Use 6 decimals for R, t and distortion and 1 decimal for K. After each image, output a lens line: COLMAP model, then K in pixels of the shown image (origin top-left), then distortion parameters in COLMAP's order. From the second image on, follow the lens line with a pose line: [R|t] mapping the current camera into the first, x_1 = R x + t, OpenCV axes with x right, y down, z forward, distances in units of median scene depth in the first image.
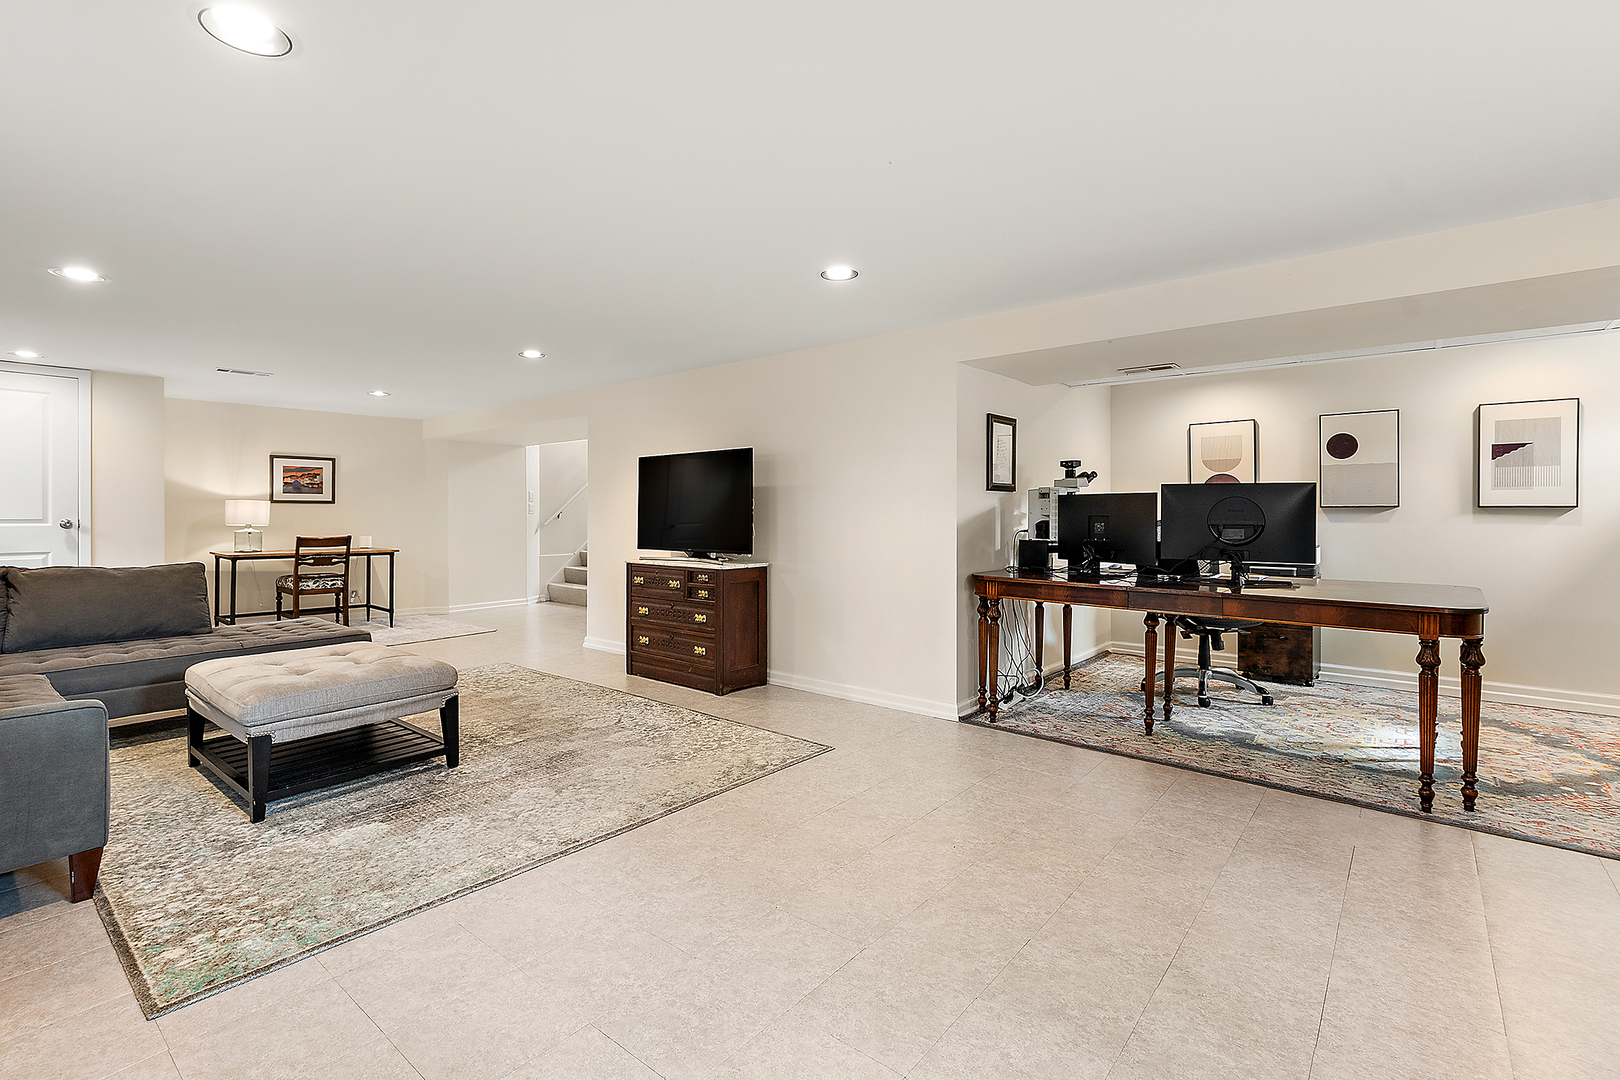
lens RADIAL K [[744.9, 0, 810.0], [0, 744.9, 540.0], [0, 0, 1]] dist [0.001677, 0.000081]
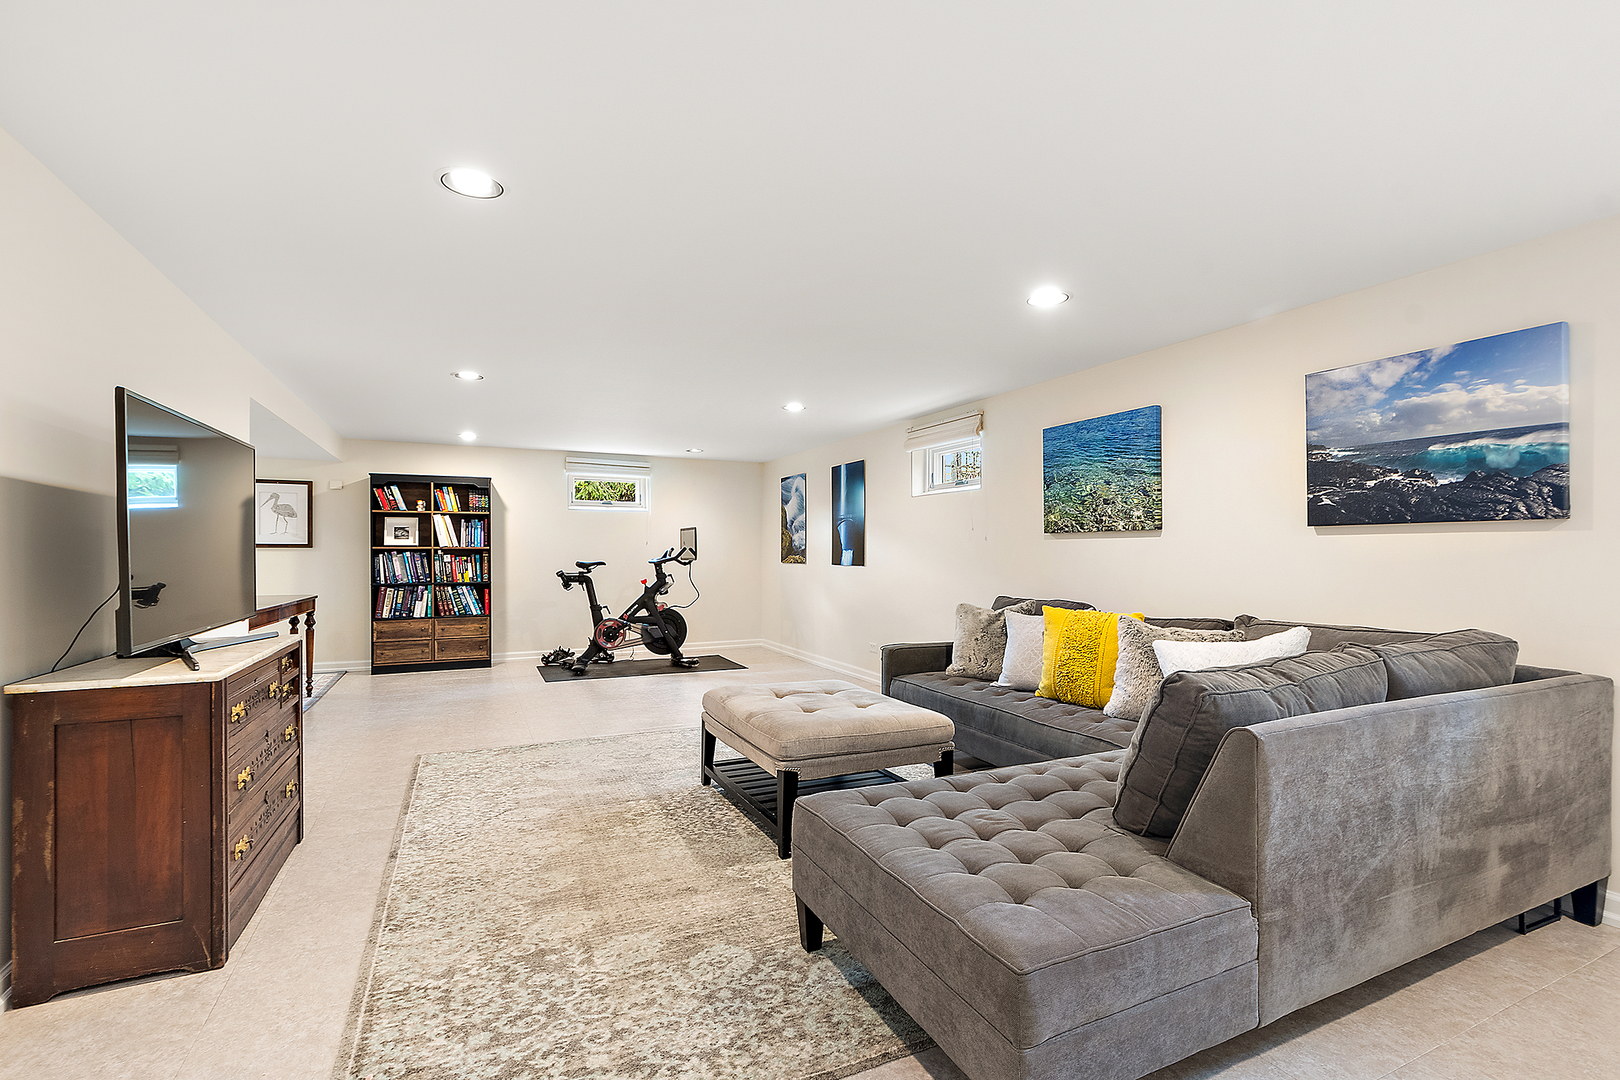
lens RADIAL K [[727.1, 0, 809.3], [0, 727.1, 548.1], [0, 0, 1]] dist [-0.002203, -0.000049]
pose [[-0.907346, 0.001518, 0.420382, -0.717080], [0.015880, 0.999404, 0.030666, -0.045358], [-0.420085, 0.034500, -0.906829, 1.276248]]
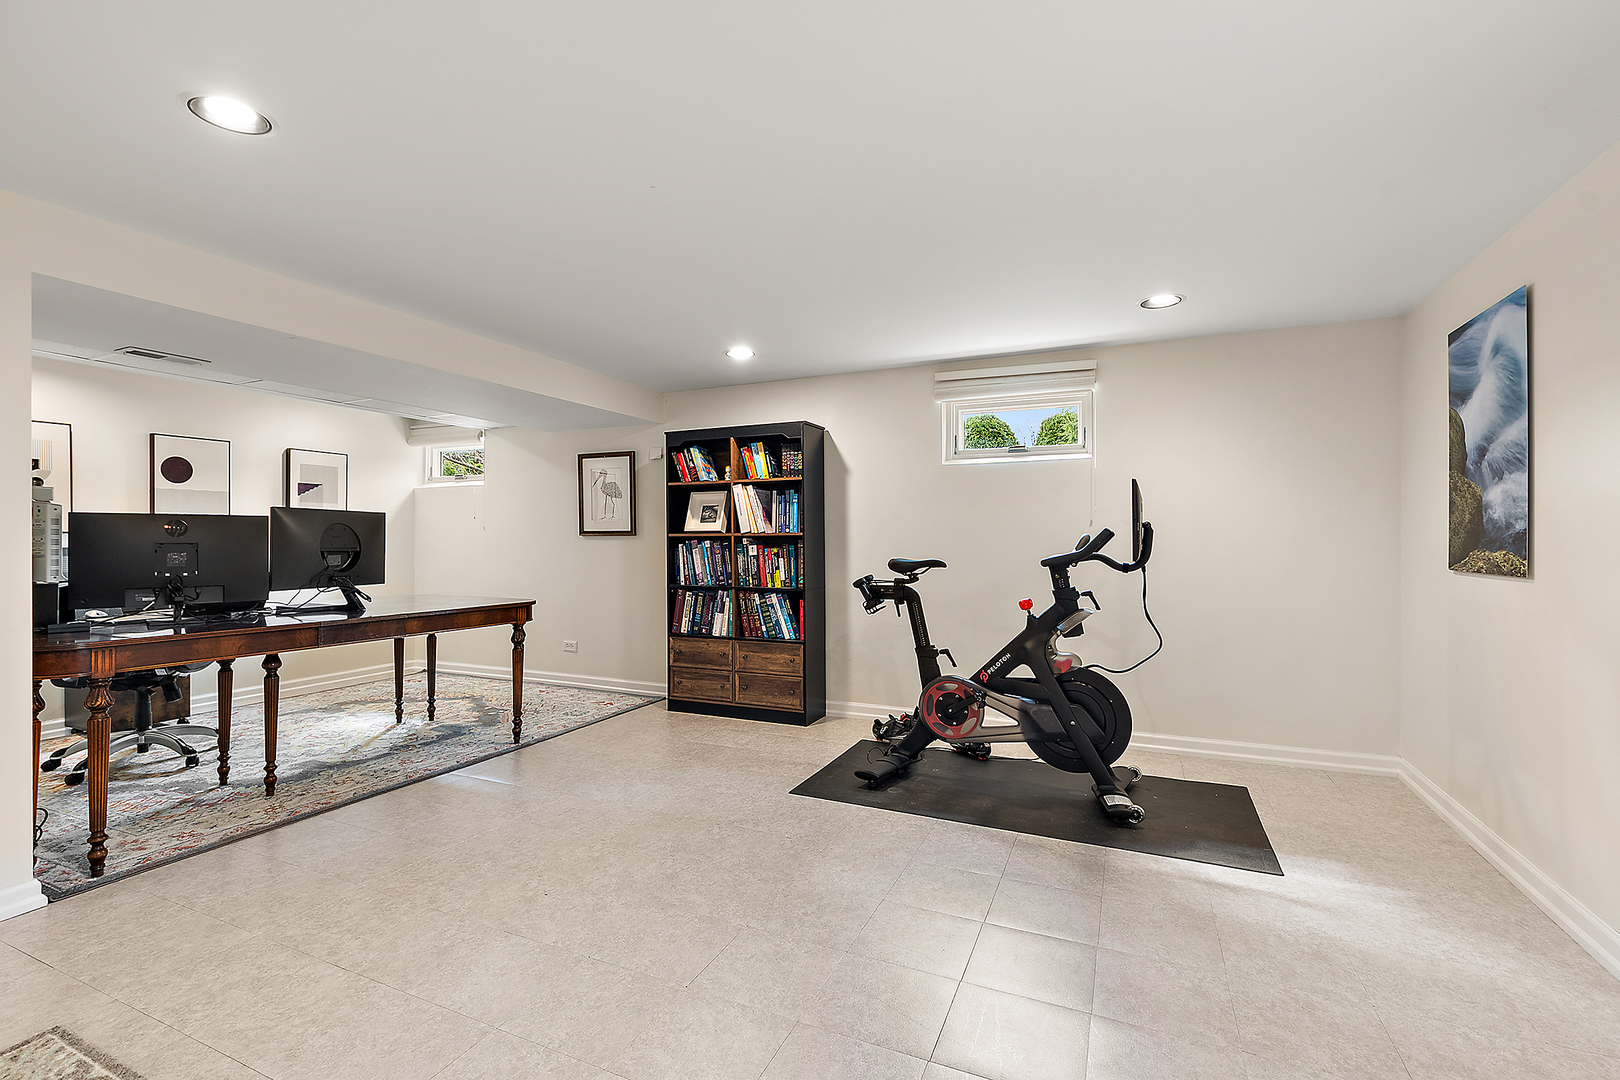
lens RADIAL K [[717.5, 0, 810.0], [0, 717.5, 540.0], [0, 0, 1]] dist [-0.002738, -0.000407]
pose [[-0.261633, 0.000273, 0.965167, -0.396057], [0.039184, 0.999179, 0.010339, -0.013549], [-0.964372, 0.040524, -0.261429, 0.471520]]
